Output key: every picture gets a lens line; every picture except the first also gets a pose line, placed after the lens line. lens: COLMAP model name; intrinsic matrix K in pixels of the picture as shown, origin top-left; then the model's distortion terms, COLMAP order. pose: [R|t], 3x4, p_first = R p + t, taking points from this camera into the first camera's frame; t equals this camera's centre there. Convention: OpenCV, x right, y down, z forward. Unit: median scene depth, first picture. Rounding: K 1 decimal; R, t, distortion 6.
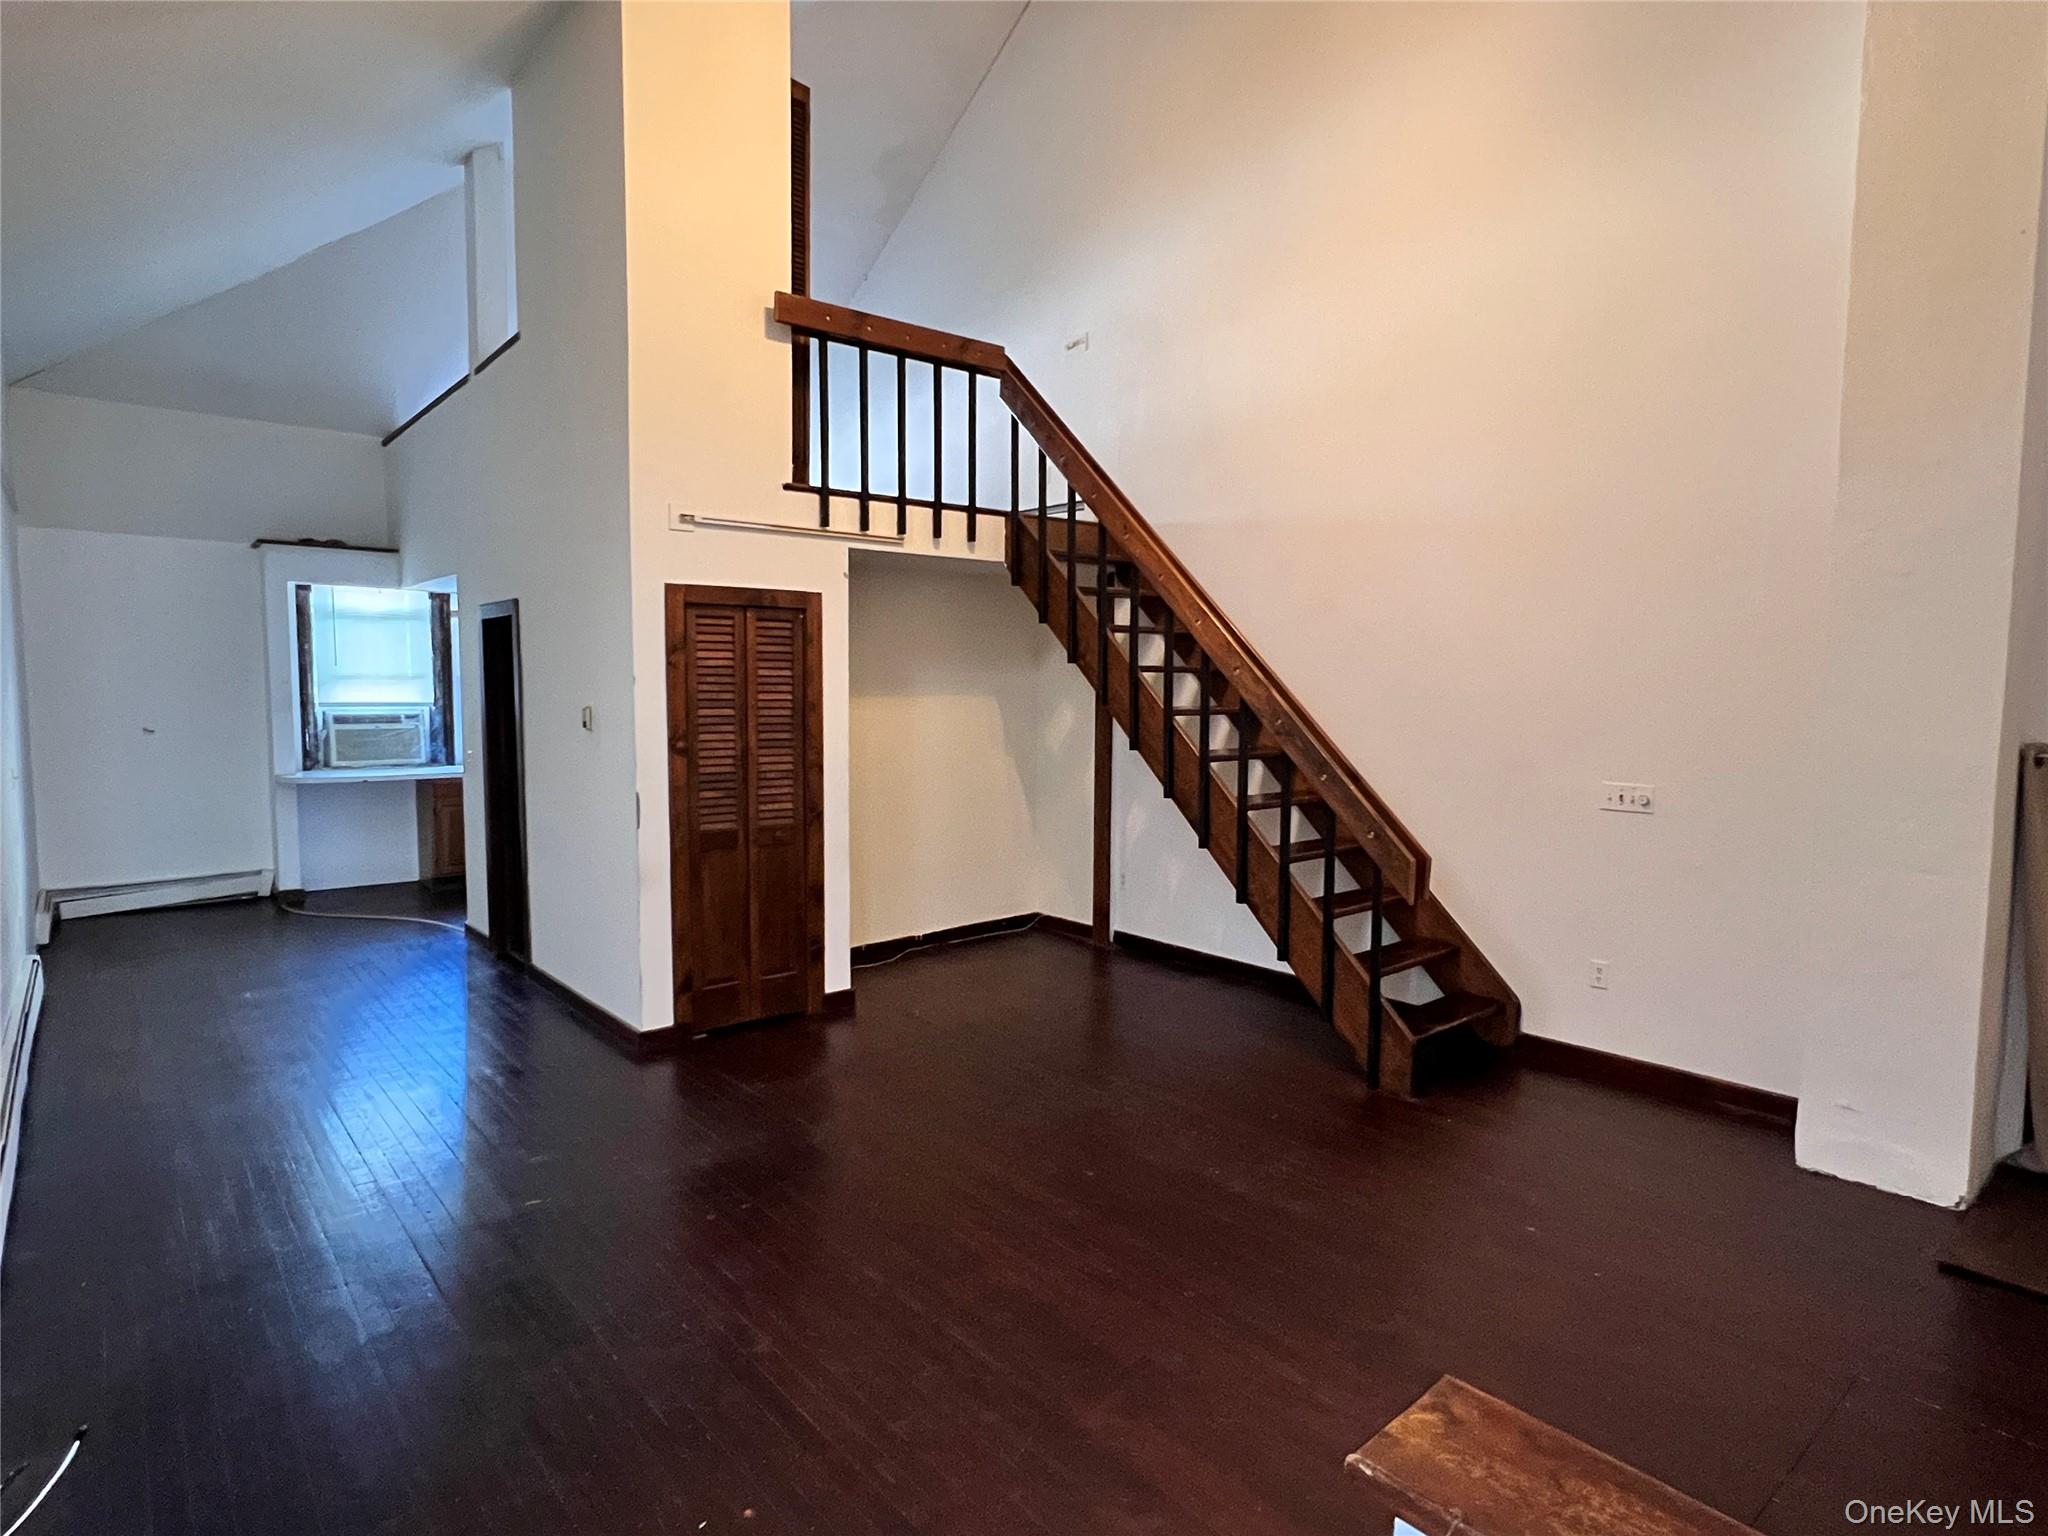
lens RADIAL K [[1108.7, 0, 1024.0], [0, 1108.7, 768.0], [0, 0, 1]] dist [-0.001137, -0.000029]
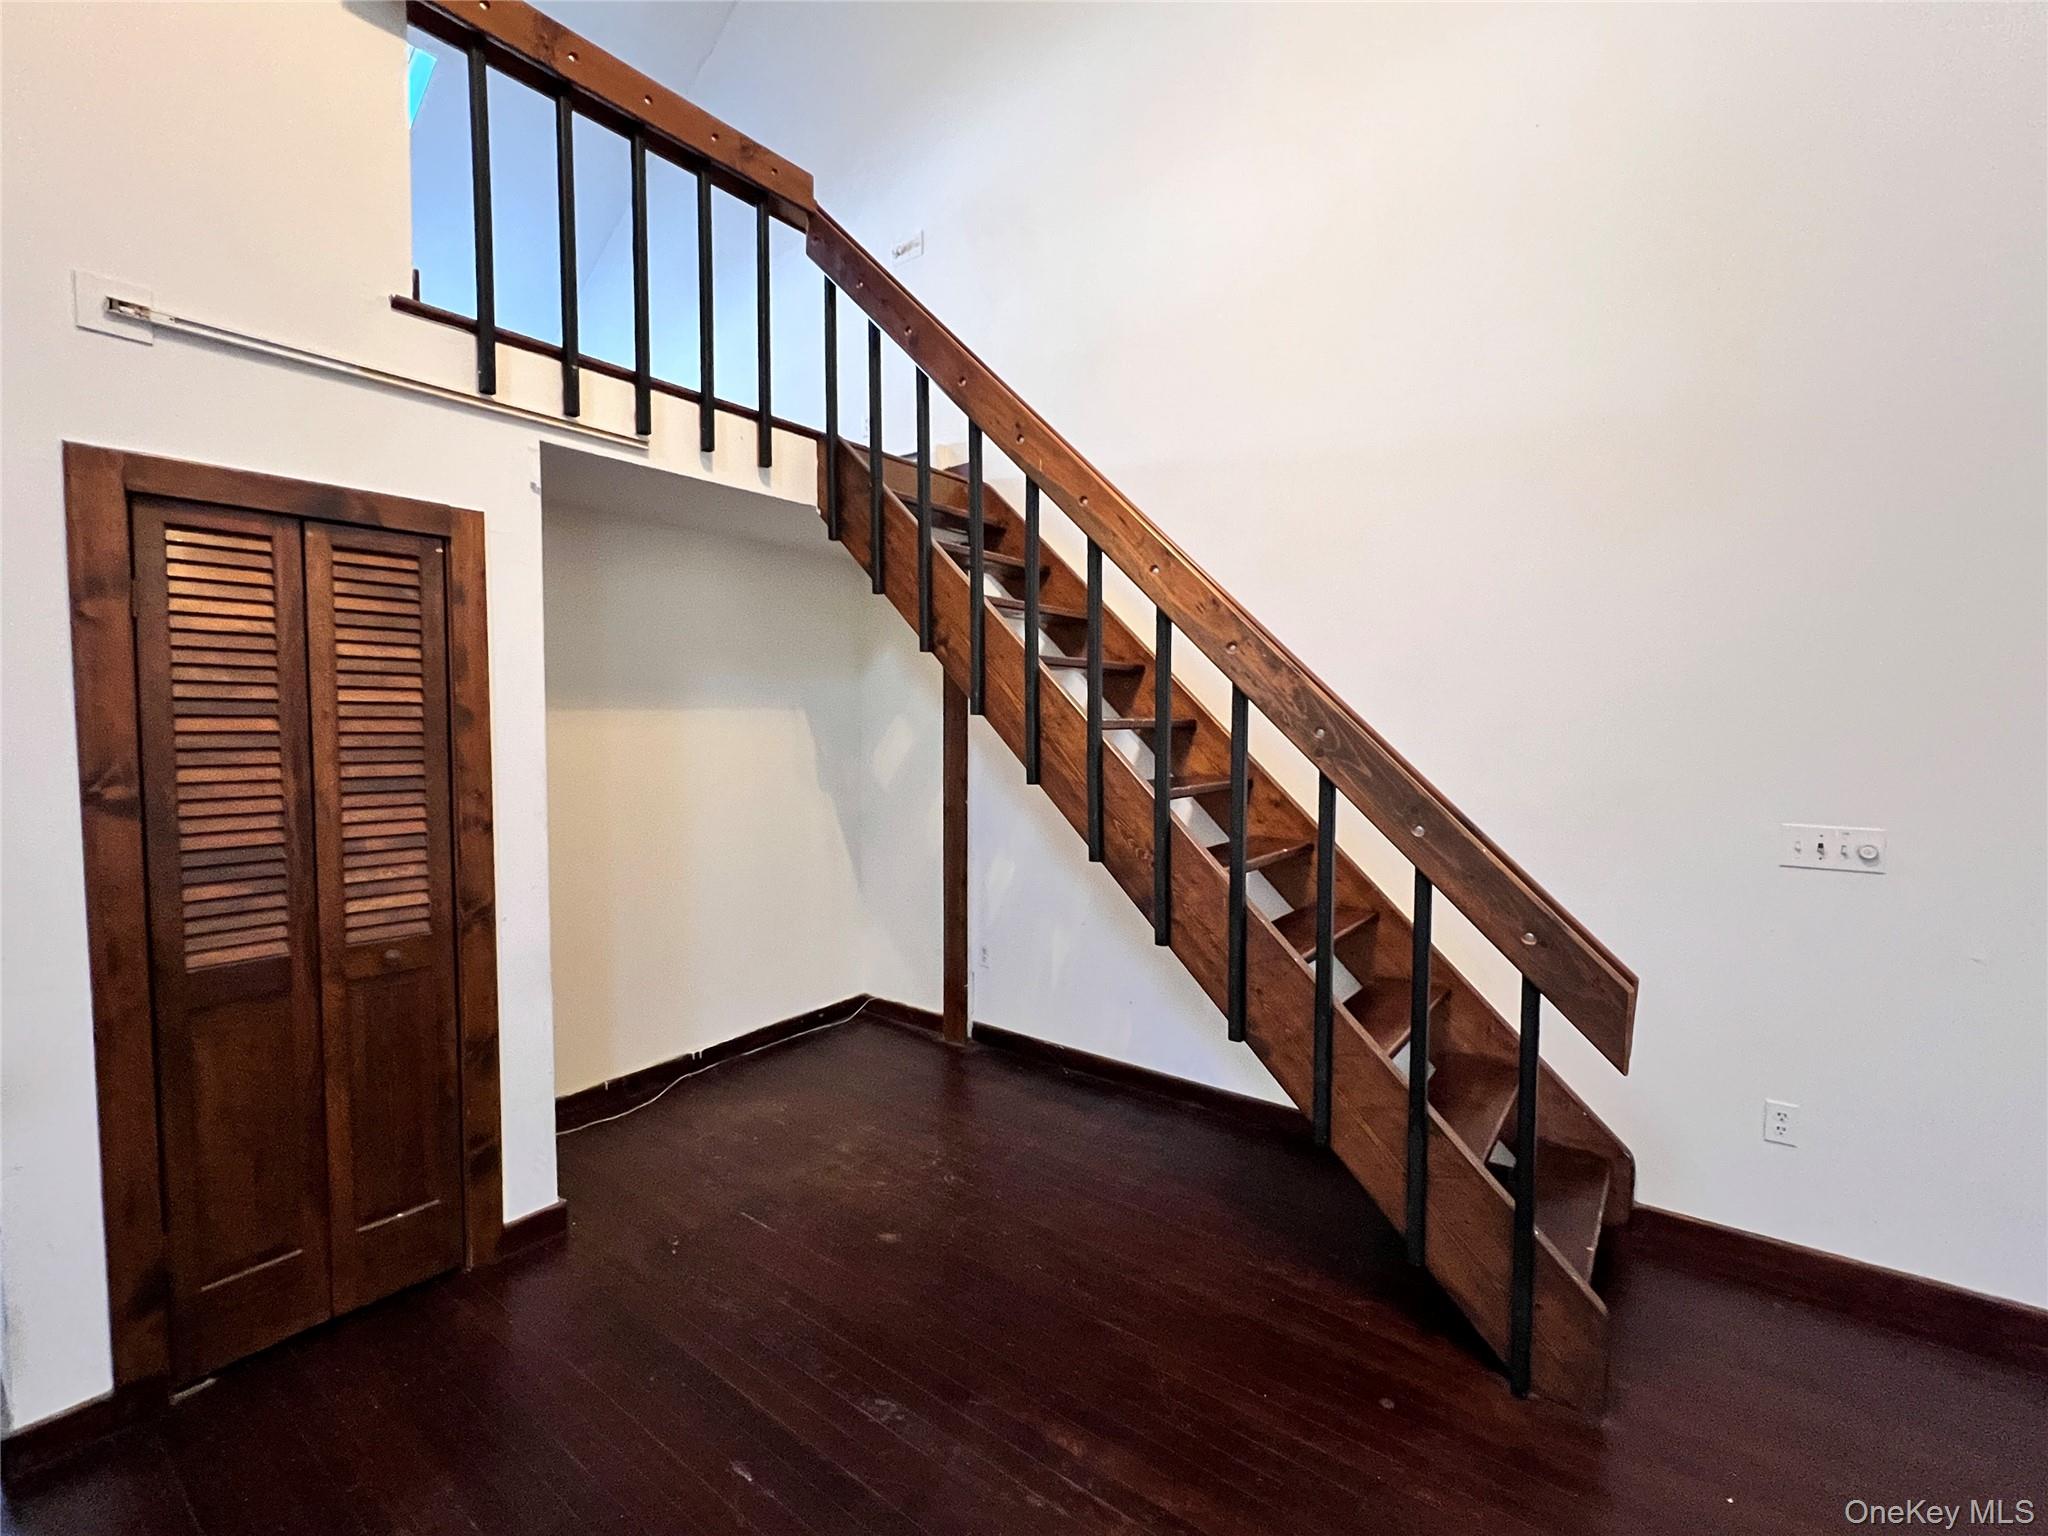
lens RADIAL K [[894.5, 0, 1024.0], [0, 894.5, 768.0], [0, 0, 1]] dist [0.000680, -0.000049]
pose [[0.976624, -0.014795, 0.214446, -0.015434], [0.019893, 0.999568, -0.021635, -0.014570], [-0.214034, 0.025395, 0.976496, 0.506733]]
